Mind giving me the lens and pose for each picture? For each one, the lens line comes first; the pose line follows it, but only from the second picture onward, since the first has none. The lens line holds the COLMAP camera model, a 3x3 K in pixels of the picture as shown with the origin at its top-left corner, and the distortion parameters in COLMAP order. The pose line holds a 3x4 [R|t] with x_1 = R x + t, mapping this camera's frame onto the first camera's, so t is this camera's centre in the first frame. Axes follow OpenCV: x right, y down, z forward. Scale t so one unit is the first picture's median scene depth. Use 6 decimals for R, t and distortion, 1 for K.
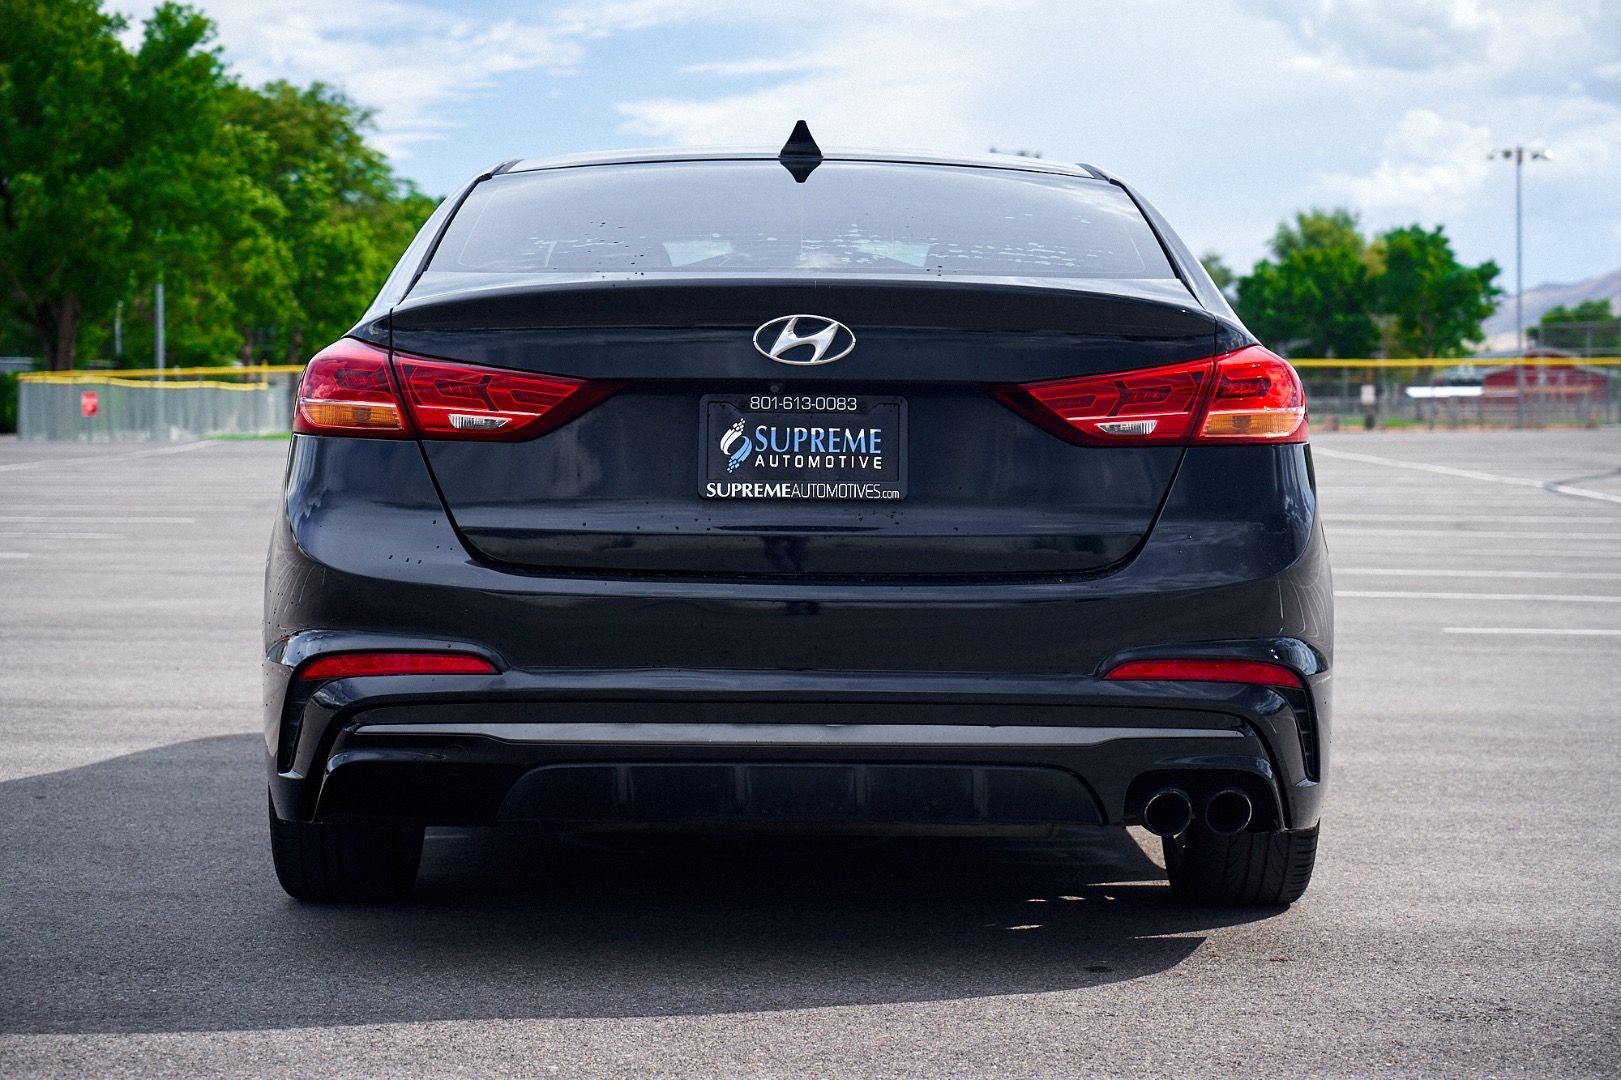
lens RADIAL K [[3299.7, 0, 810.5], [0, 3299.7, 540.0], [0, 0, 1]] dist [-0.072603, -0.398613]
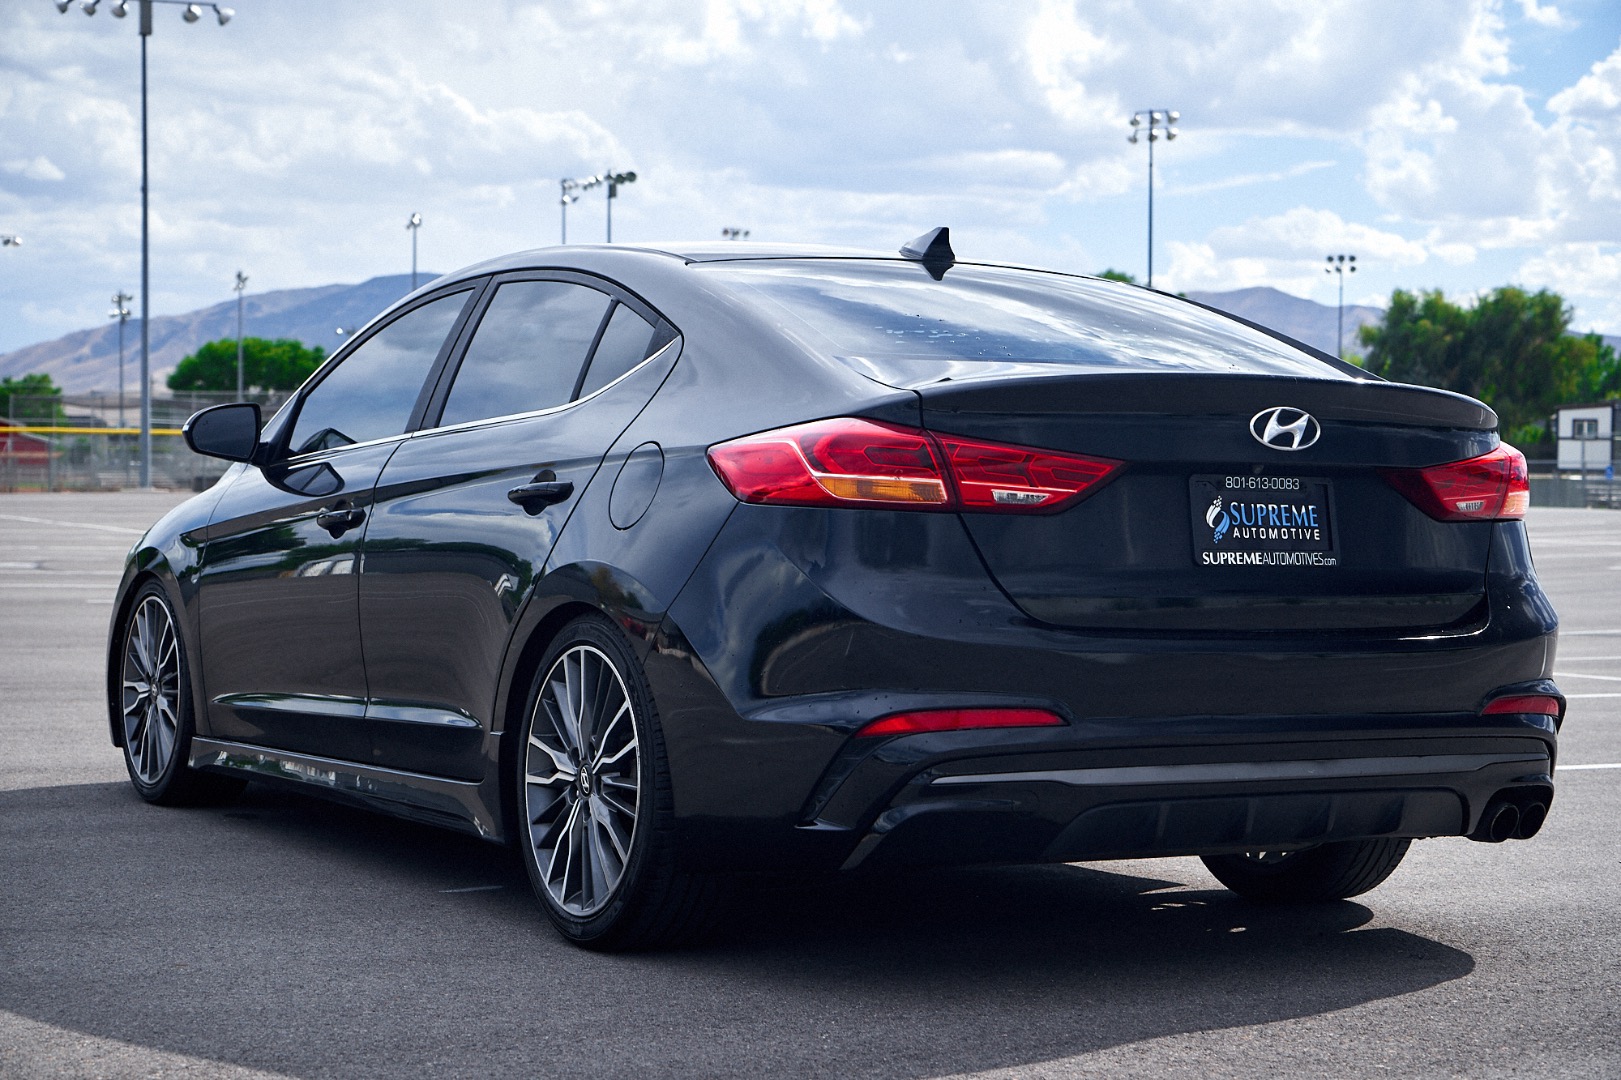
lens RADIAL K [[2937.8, 0, 810.5], [0, 2937.8, 540.0], [0, 0, 1]] dist [0.033459, 0.100464]
pose [[0.875954, -0.000832, 0.482394, -0.638903], [0.008965, 0.999854, -0.014556, -0.007923], [-0.482311, 0.017076, 0.875834, 0.174612]]
